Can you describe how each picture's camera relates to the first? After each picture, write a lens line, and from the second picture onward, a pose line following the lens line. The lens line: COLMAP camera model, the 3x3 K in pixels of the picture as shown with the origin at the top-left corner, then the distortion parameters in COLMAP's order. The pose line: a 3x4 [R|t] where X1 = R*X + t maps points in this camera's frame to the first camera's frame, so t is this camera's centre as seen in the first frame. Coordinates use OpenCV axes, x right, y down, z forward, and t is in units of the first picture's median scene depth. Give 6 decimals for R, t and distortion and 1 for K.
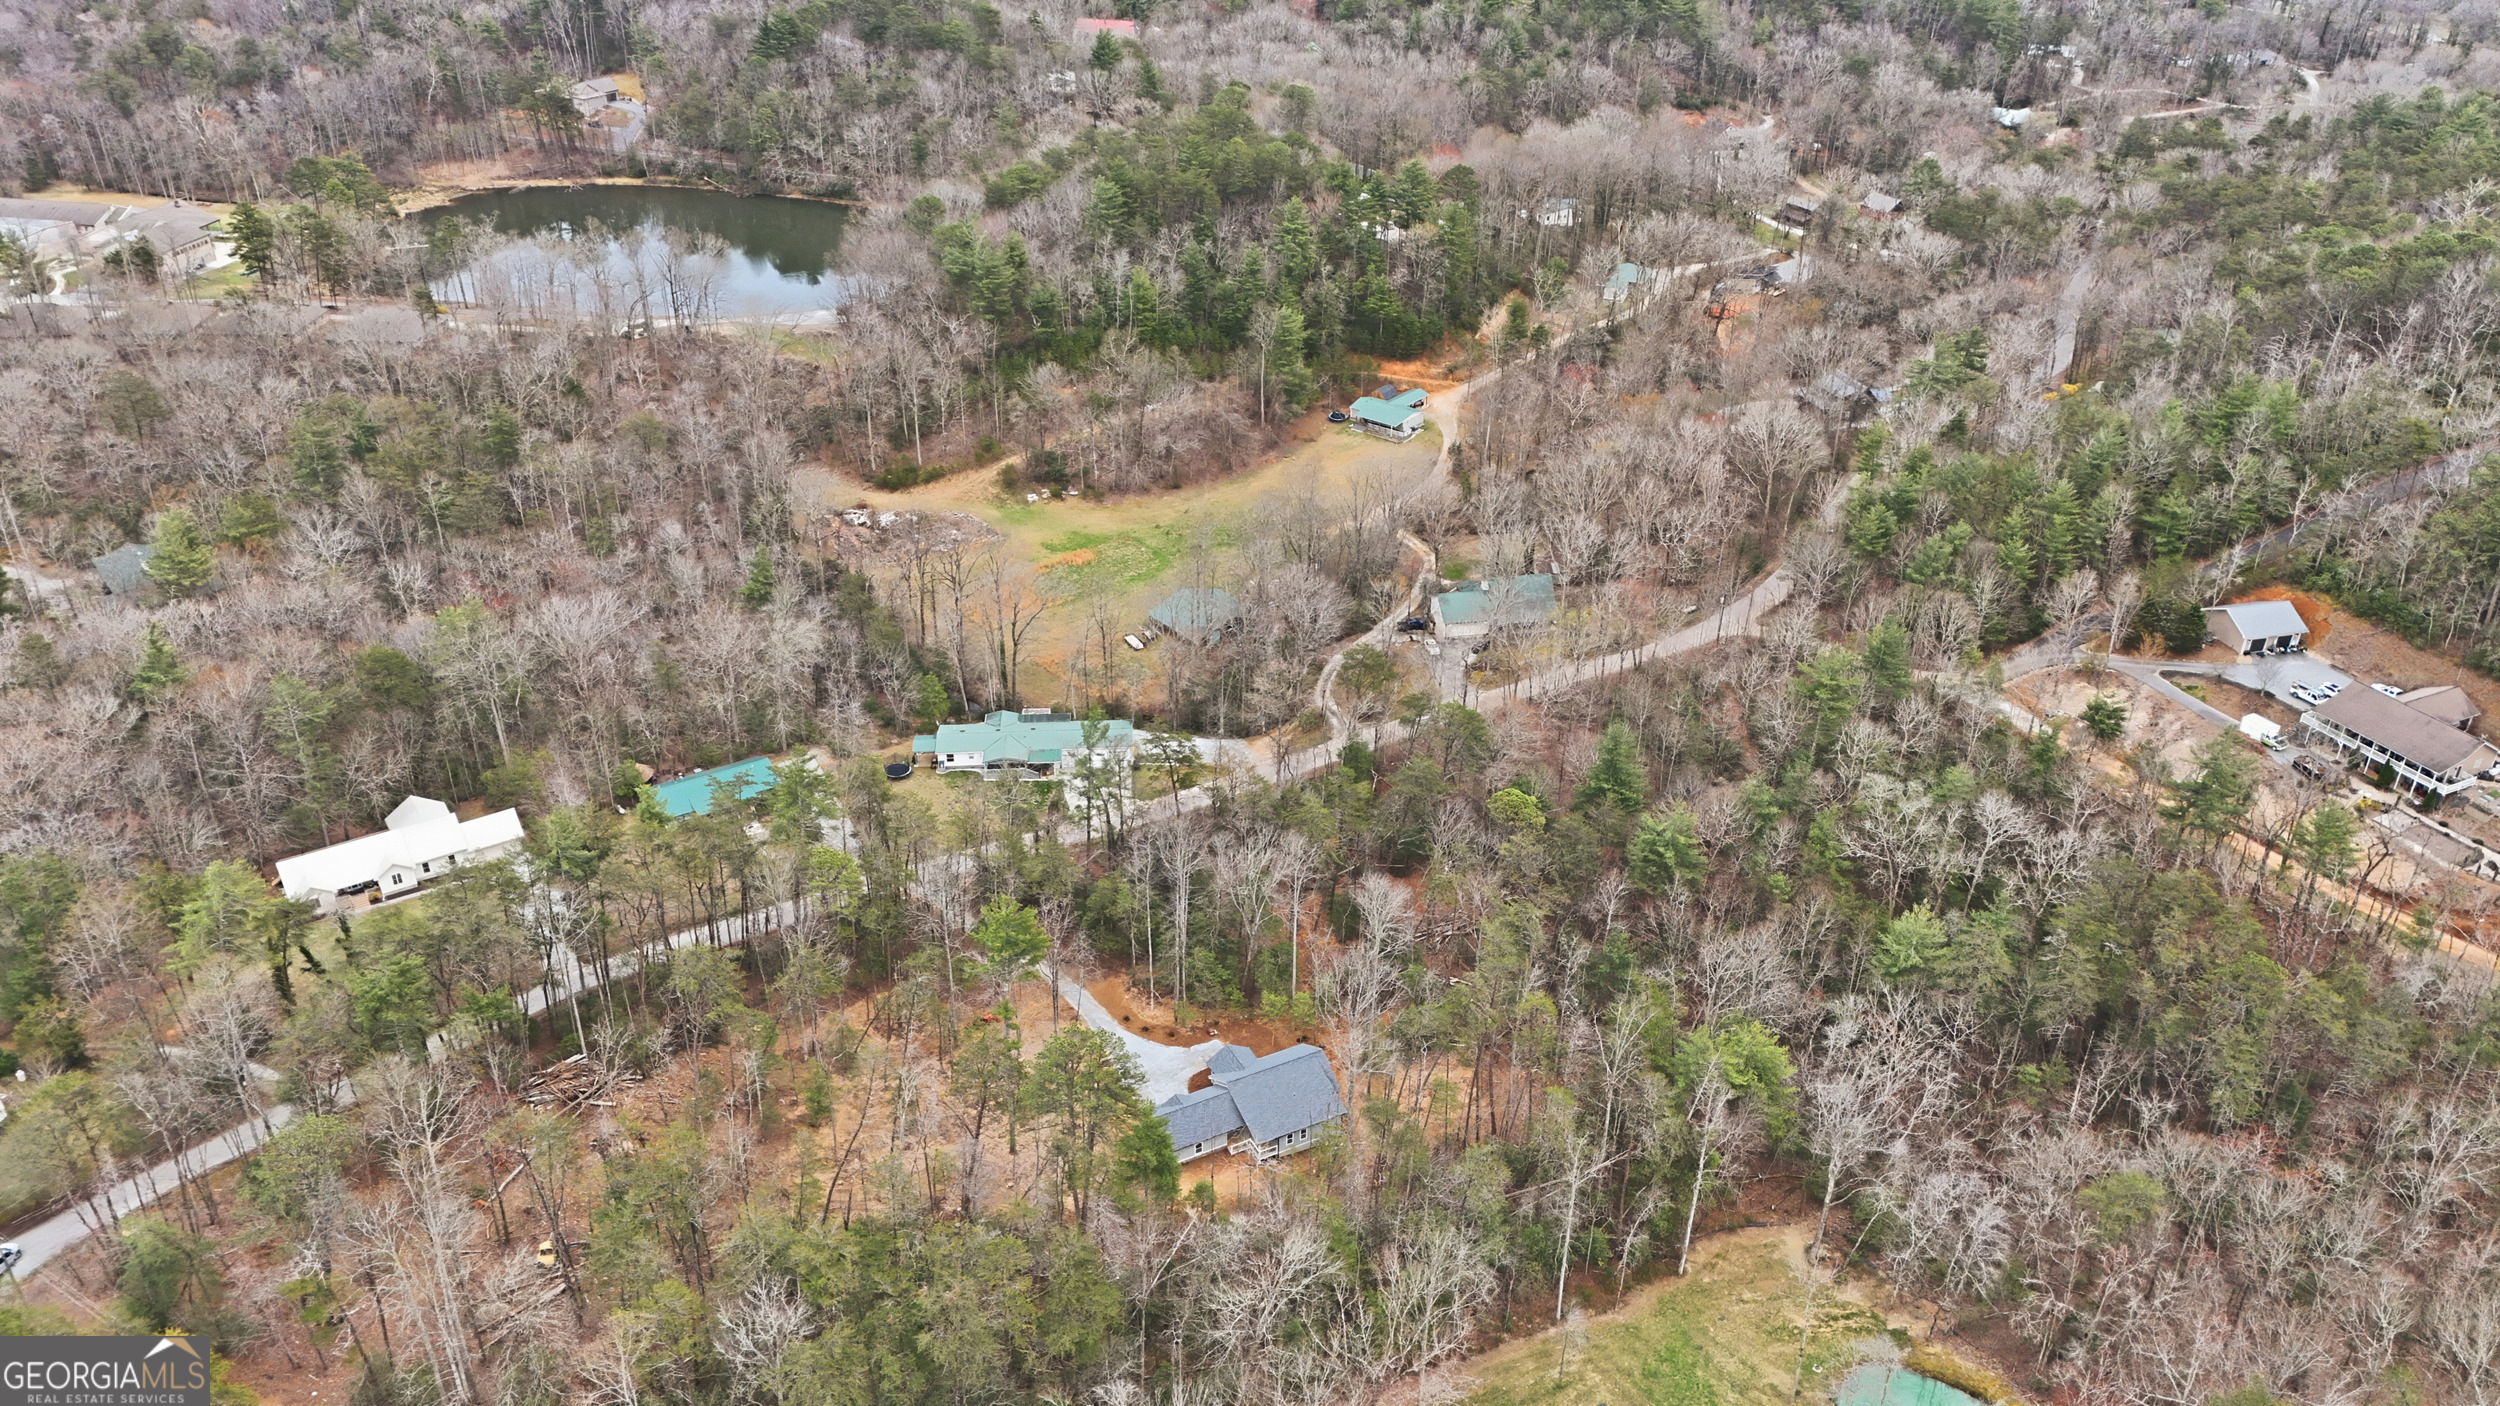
lens RADIAL K [[2022.3, 0, 1250.0], [0, 2022.3, 703.0], [0, 0, 1]] dist [0.079197, -0.114216]
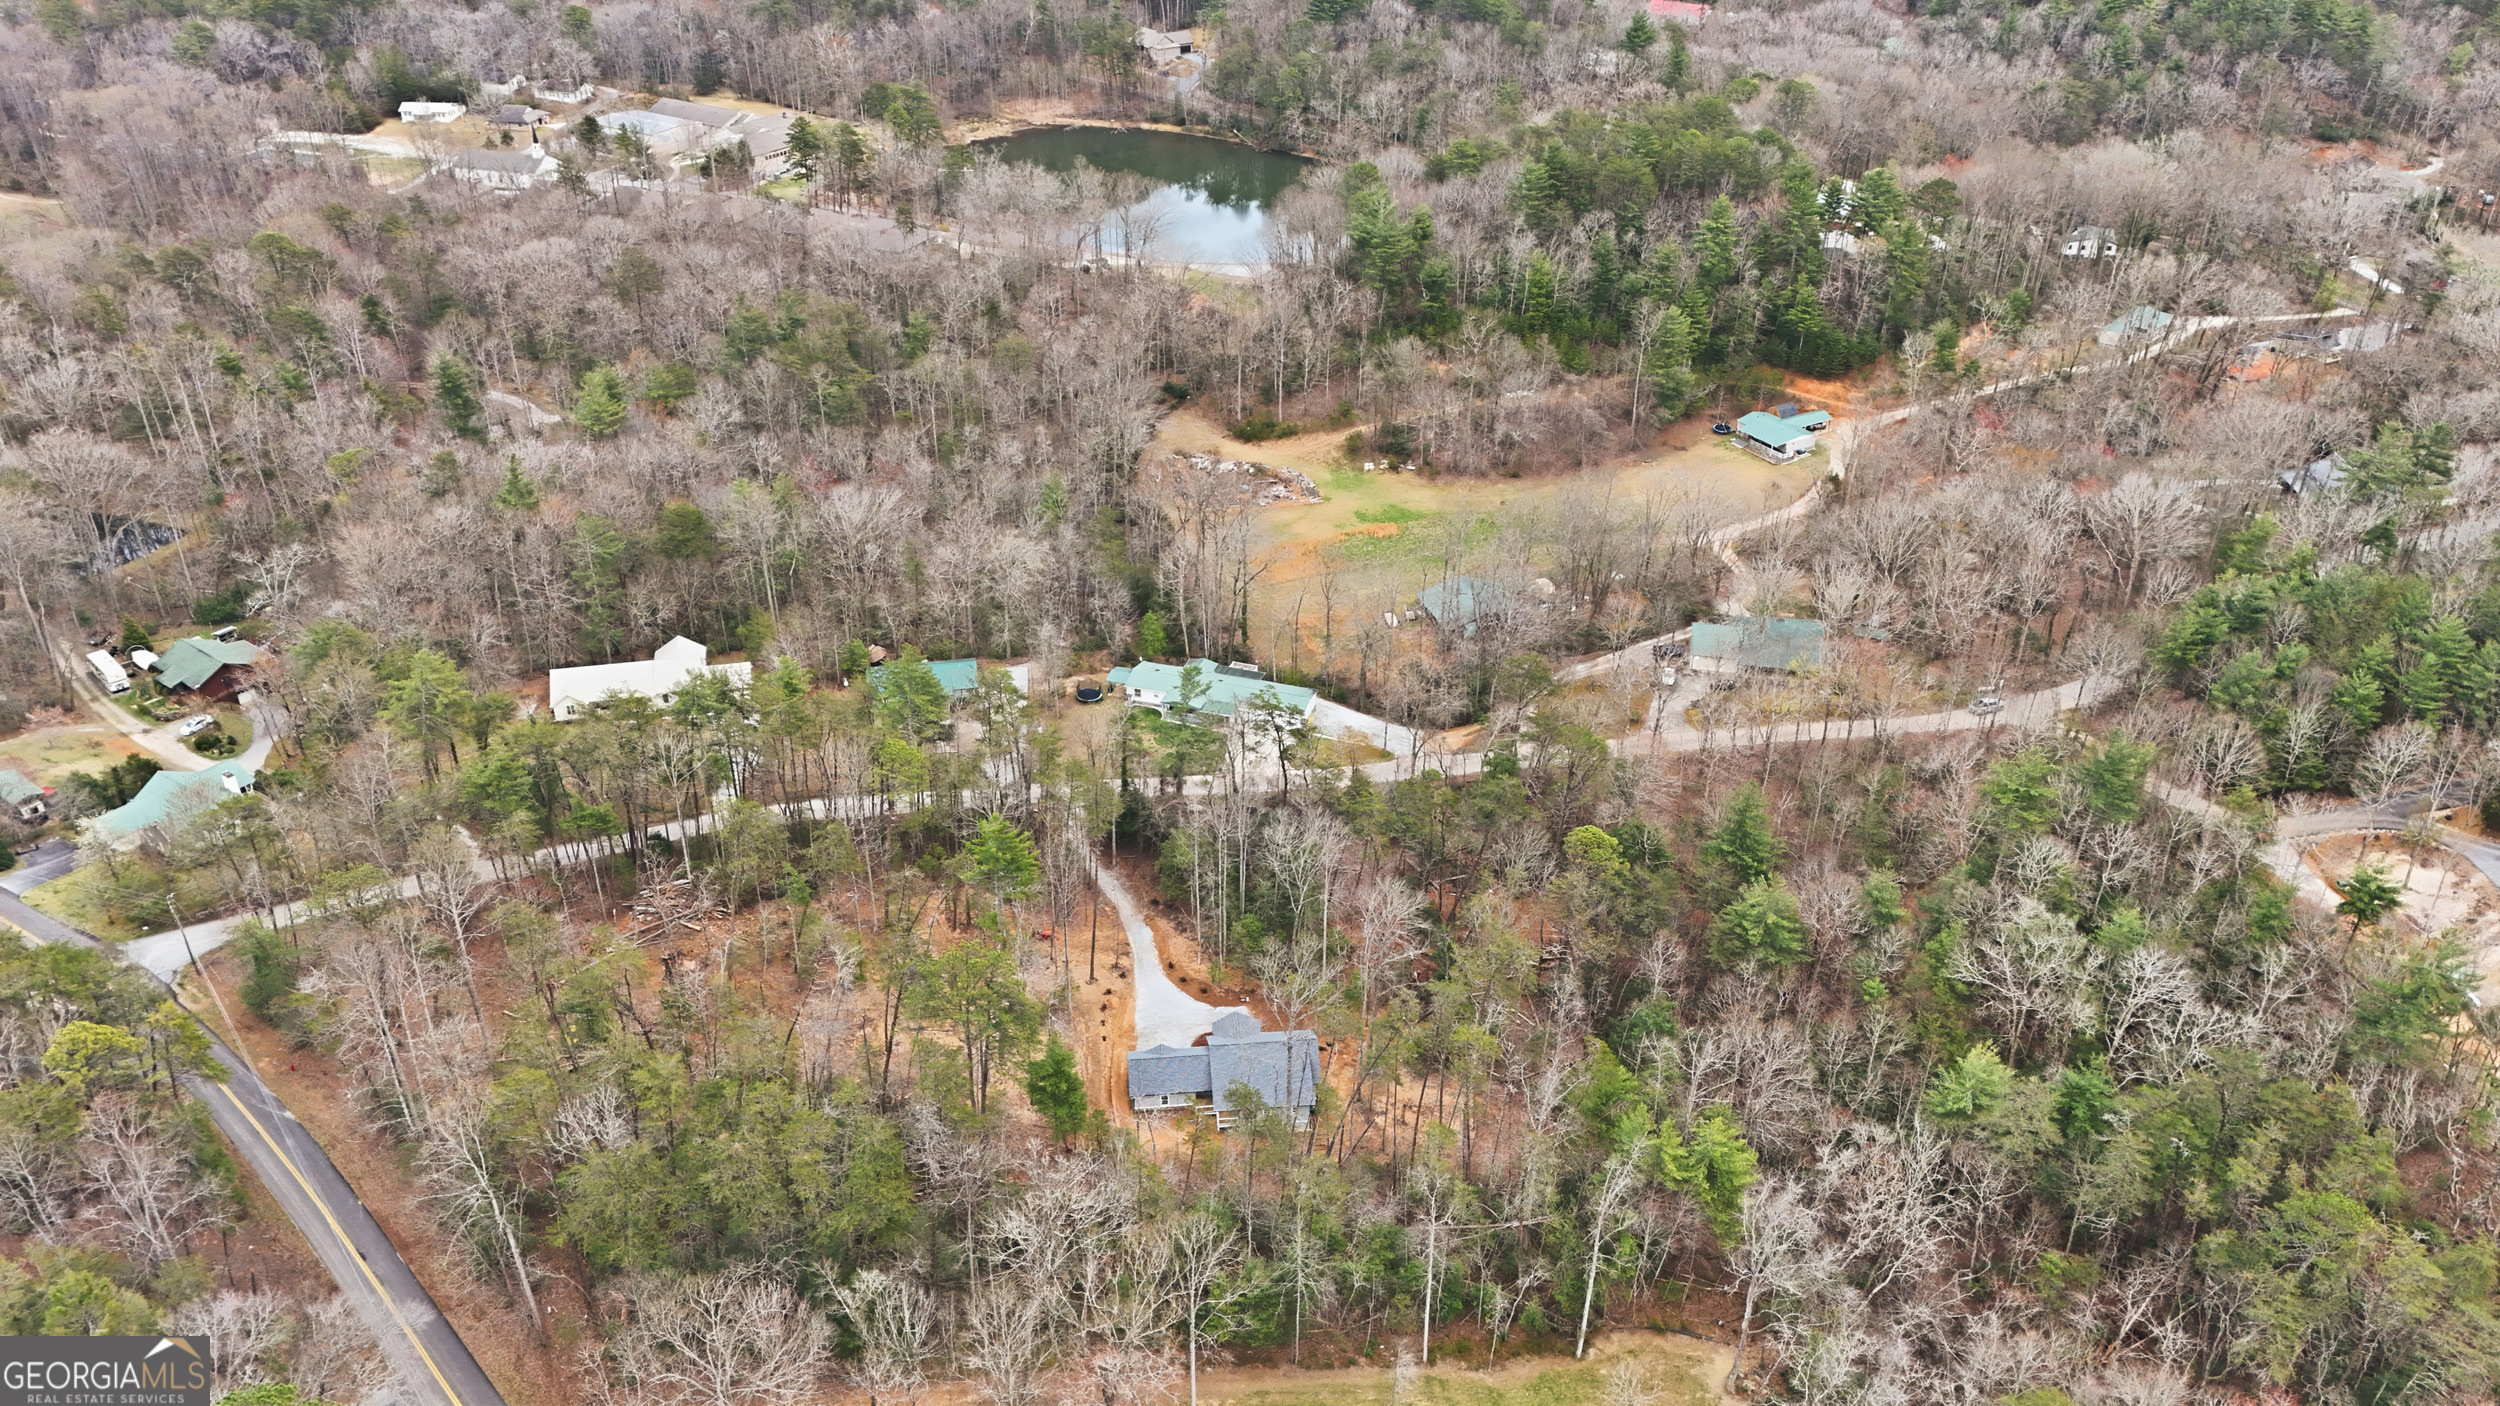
lens RADIAL K [[2022.3, 0, 1250.0], [0, 2022.3, 703.0], [0, 0, 1]] dist [0.079197, -0.114216]
pose [[0.914215, 0.183825, -0.361136, 0.210402], [-0.179510, 0.982691, 0.045778, -0.019289], [0.363300, 0.022976, 0.931389, 0.035876]]
